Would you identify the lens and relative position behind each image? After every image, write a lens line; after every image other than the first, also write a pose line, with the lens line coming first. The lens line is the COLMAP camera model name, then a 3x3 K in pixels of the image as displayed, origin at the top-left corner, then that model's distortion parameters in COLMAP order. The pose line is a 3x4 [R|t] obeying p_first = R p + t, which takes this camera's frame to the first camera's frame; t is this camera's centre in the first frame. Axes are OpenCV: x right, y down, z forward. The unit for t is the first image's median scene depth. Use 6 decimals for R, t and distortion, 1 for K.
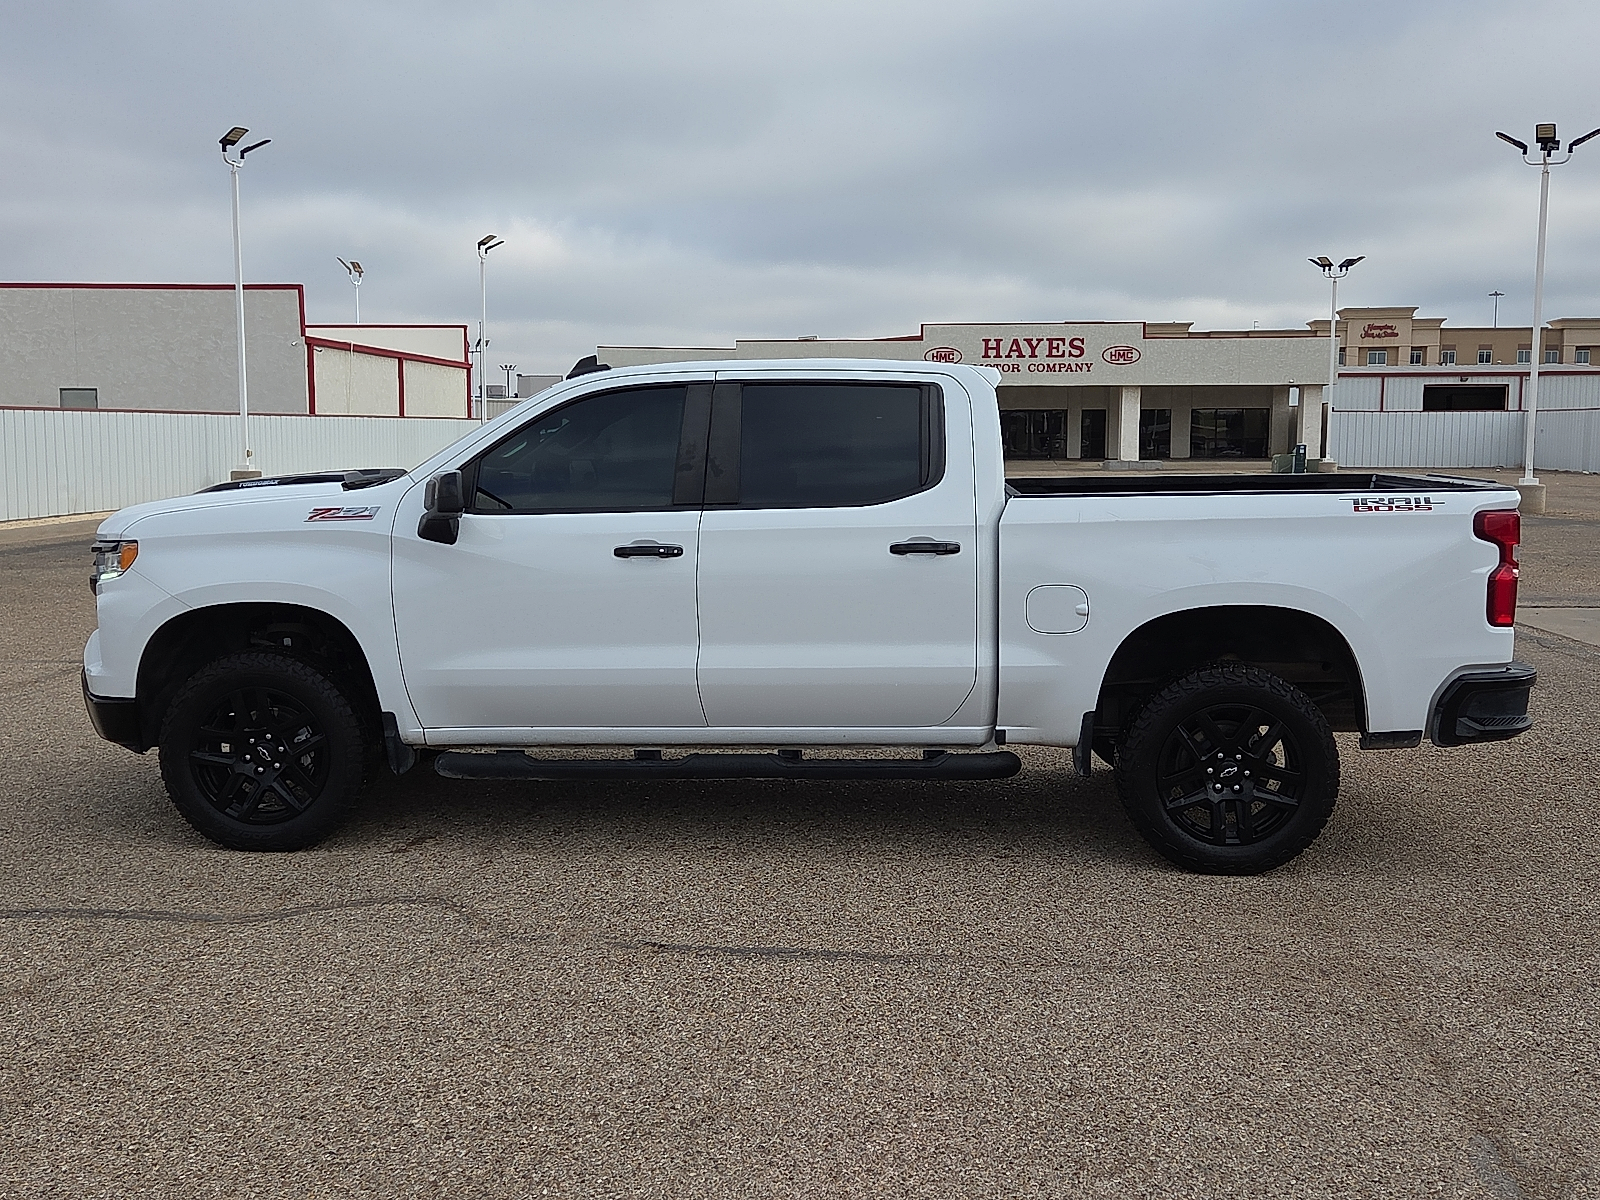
lens RADIAL K [[1682.0, 0, 800.0], [0, 1682.0, 600.0], [0, 0, 1]] dist [0.072457, 0.000695]
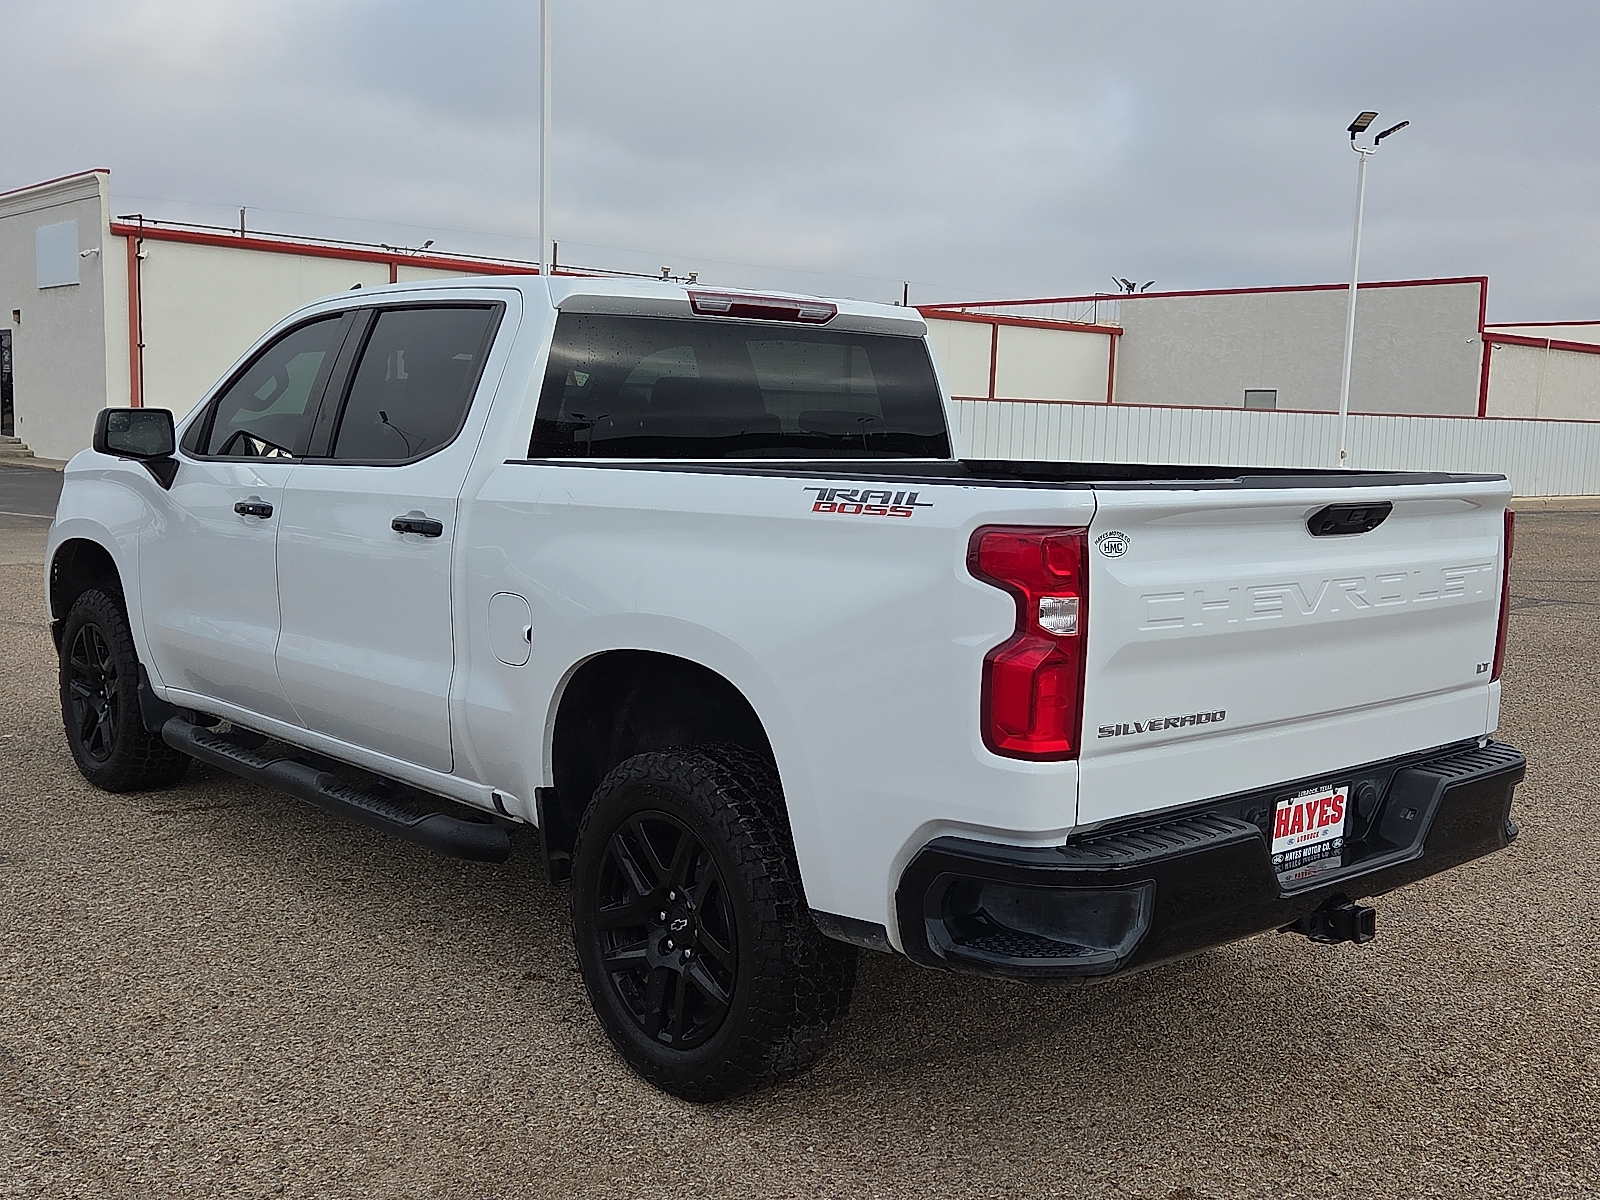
lens RADIAL K [[1682.0, 0, 800.0], [0, 1682.0, 600.0], [0, 0, 1]] dist [0.072457, 0.000695]
pose [[0.717167, 0.096134, -0.690239, 0.693734], [-0.100190, 0.994374, 0.034394, -0.040582], [0.689662, 0.044489, 0.722764, 0.581378]]
